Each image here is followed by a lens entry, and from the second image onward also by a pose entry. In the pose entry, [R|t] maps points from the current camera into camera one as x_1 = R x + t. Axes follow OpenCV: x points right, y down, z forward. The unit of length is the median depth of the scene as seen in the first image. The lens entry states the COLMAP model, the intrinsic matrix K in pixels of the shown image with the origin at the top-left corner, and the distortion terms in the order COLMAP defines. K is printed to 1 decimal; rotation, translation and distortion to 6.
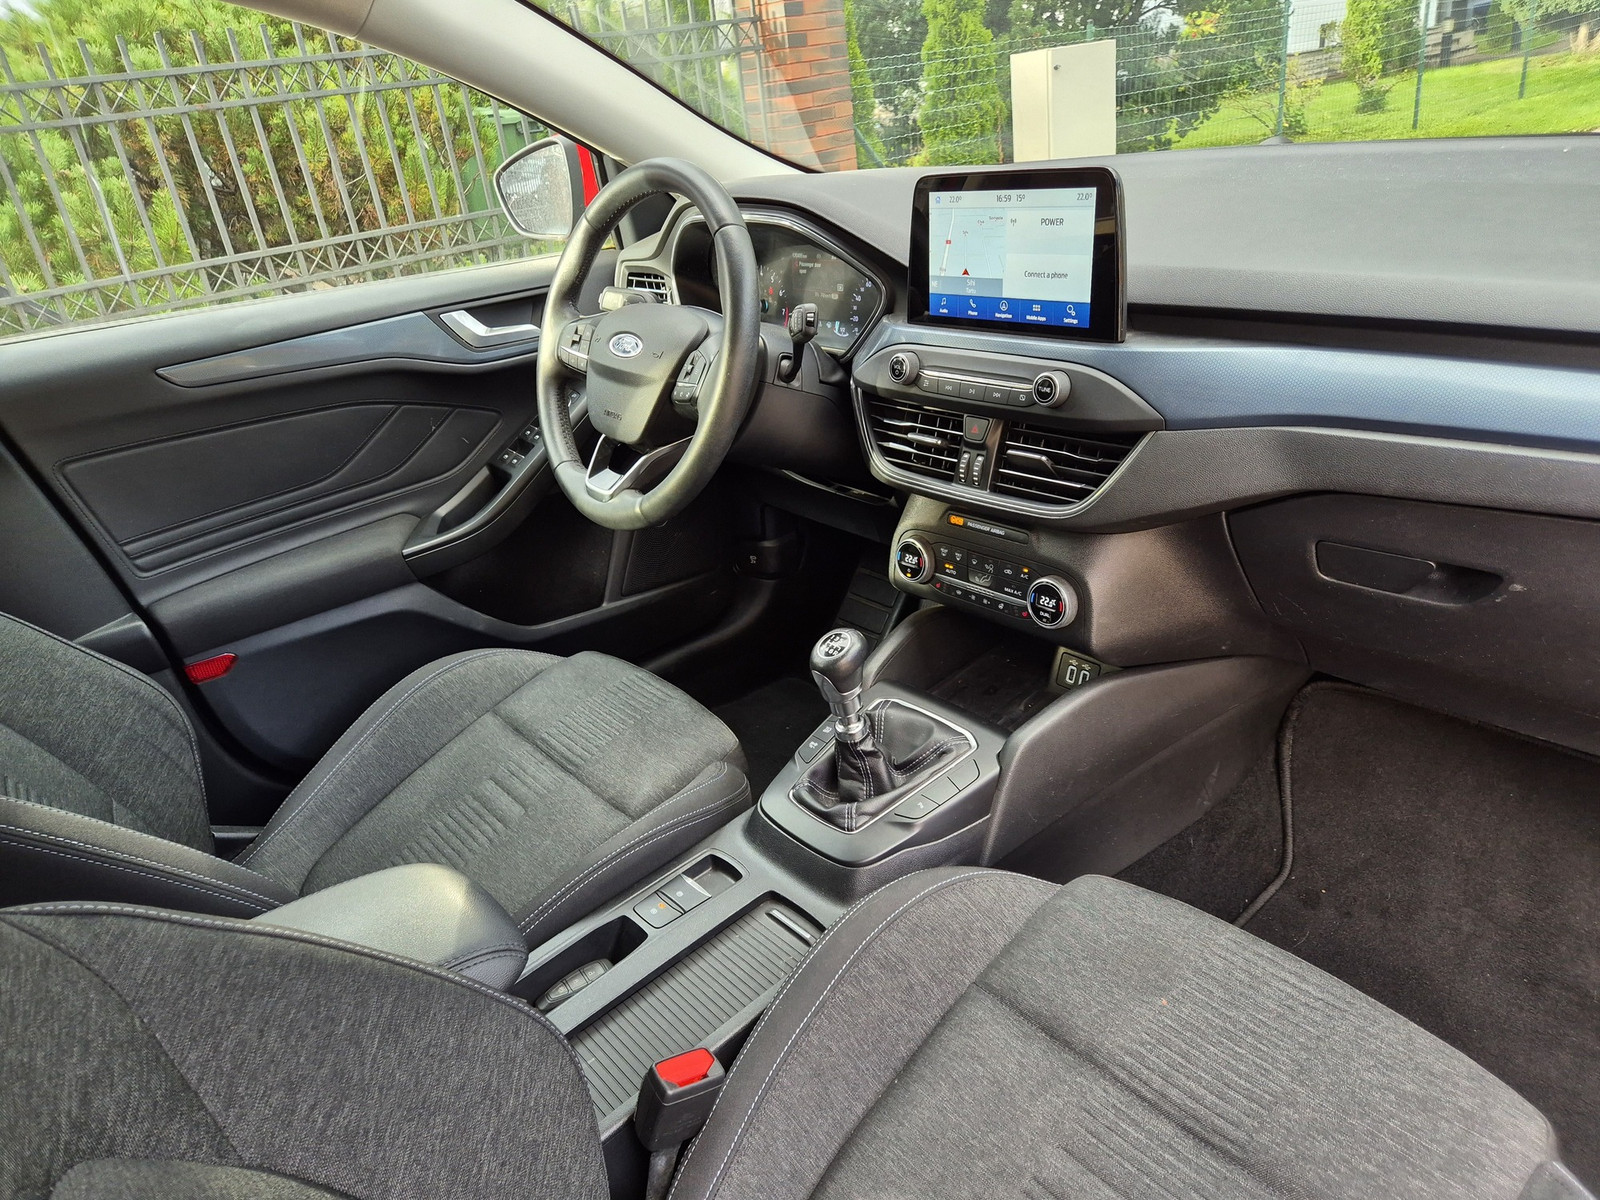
lens RADIAL K [[1061.7, 0, 800.0], [0, 1061.7, 600.0], [0, 0, 1]] dist [0.002387, -0.004355]
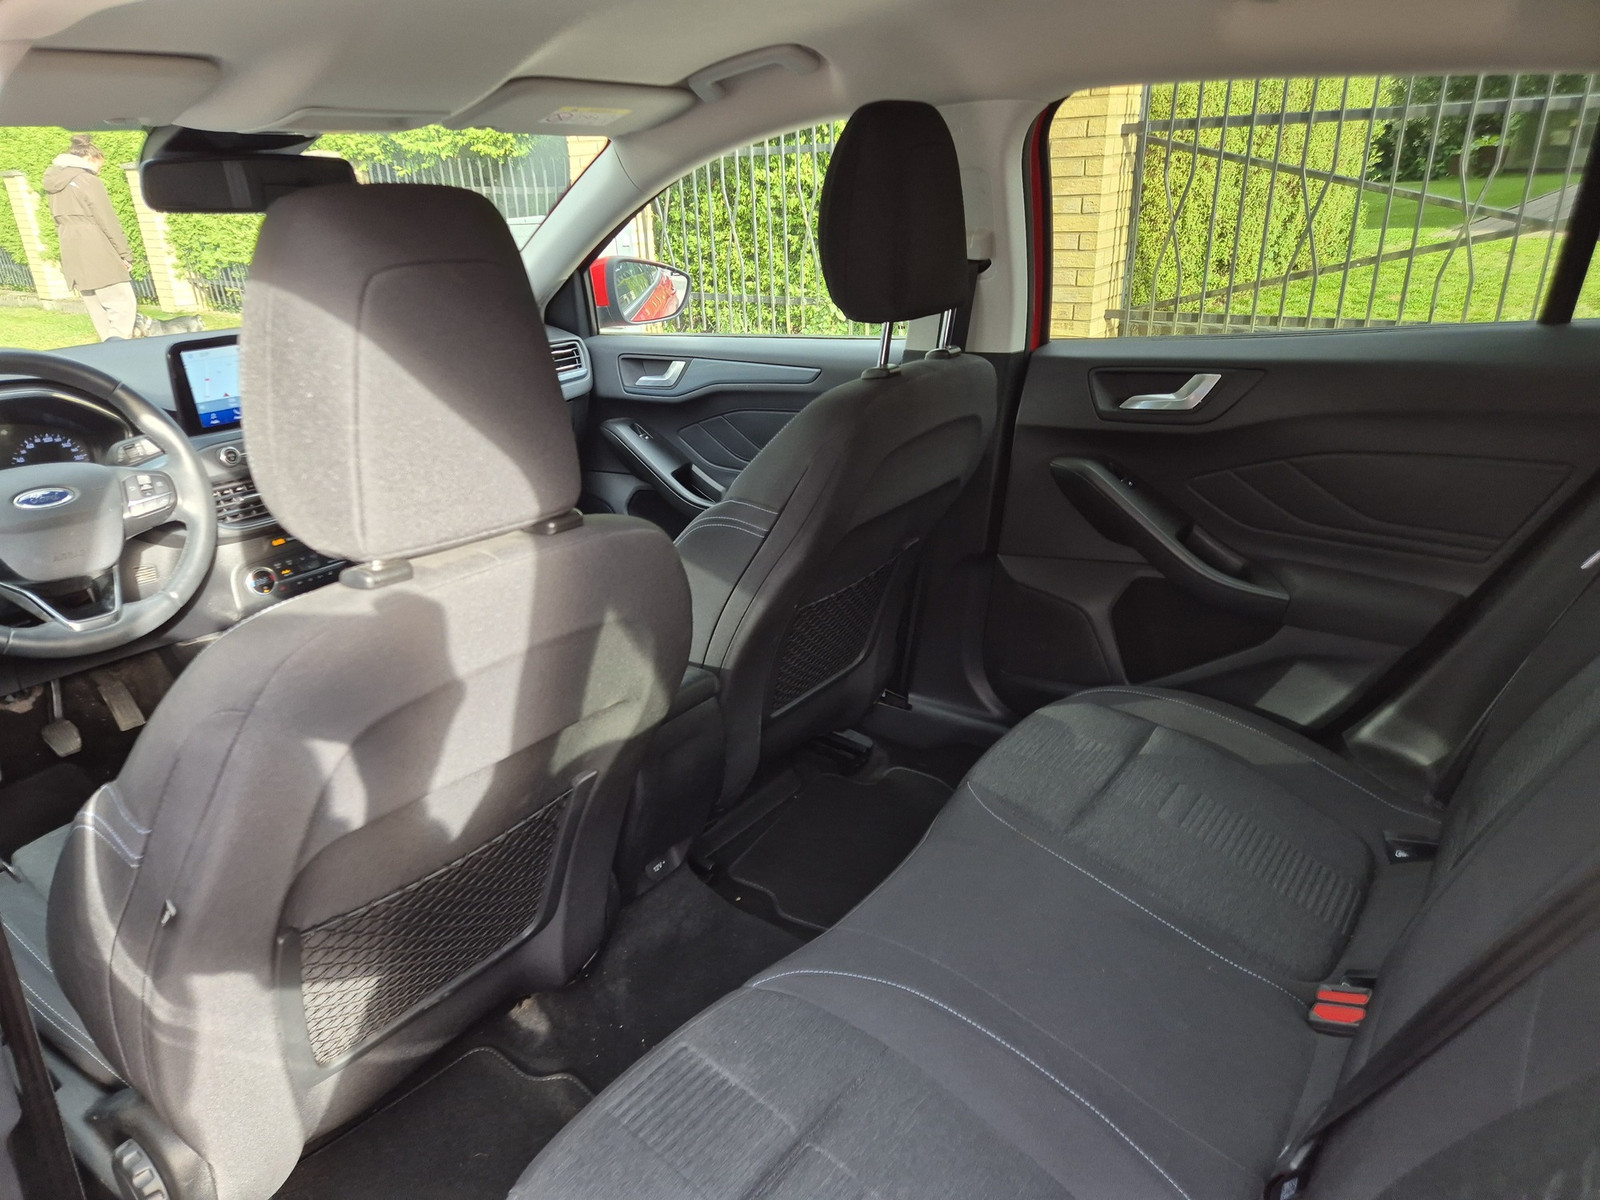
lens RADIAL K [[1061.7, 0, 800.0], [0, 1061.7, 600.0], [0, 0, 1]] dist [0.002387, -0.004355]
pose [[-0.214142, -0.245339, 0.945490, -1.621502], [0.468831, 0.823351, 0.319830, -0.152311], [-0.856937, 0.511764, -0.061292, 0.487643]]
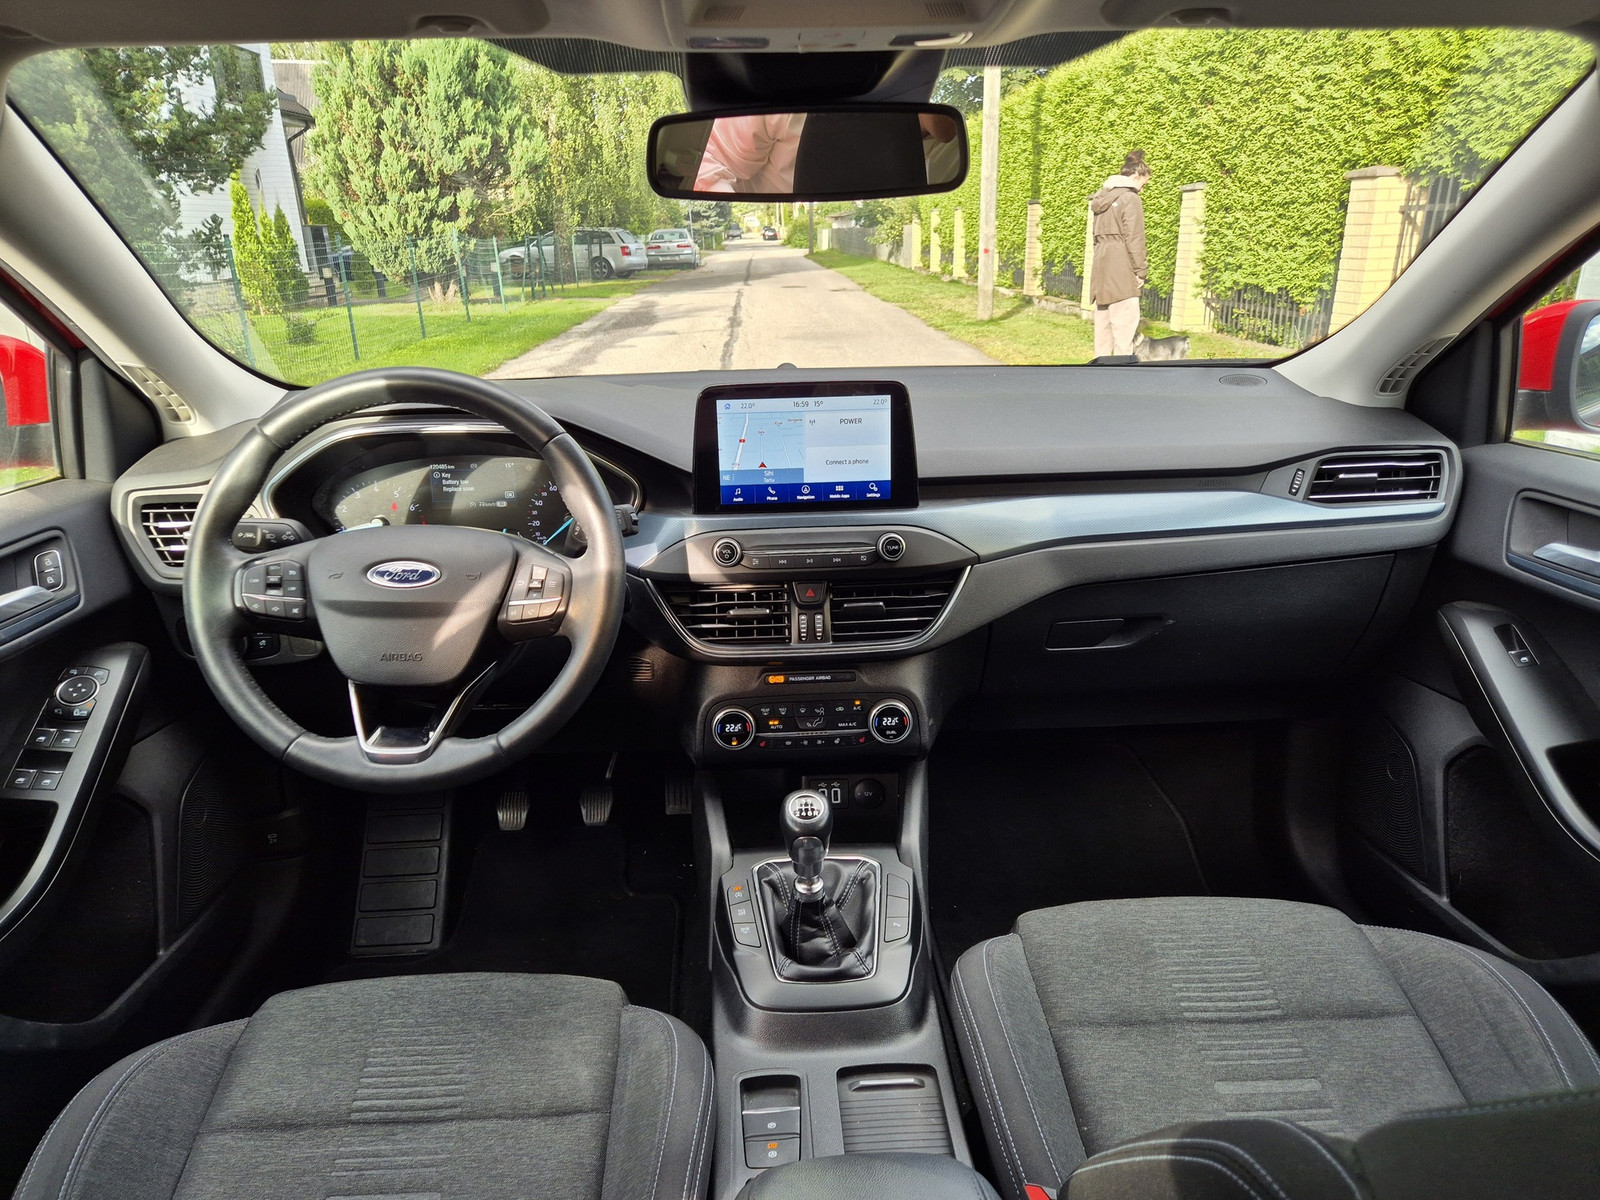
lens RADIAL K [[1114.1, 0, 748.5], [0, 1114.1, 571.8], [0, 0, 1]] dist [0.037931, -0.001182]
pose [[0.619513, -0.128681, 0.774367, -0.789752], [0.291689, 0.953576, -0.074897, -0.107664], [-0.728780, 0.272275, 0.628288, 0.269108]]
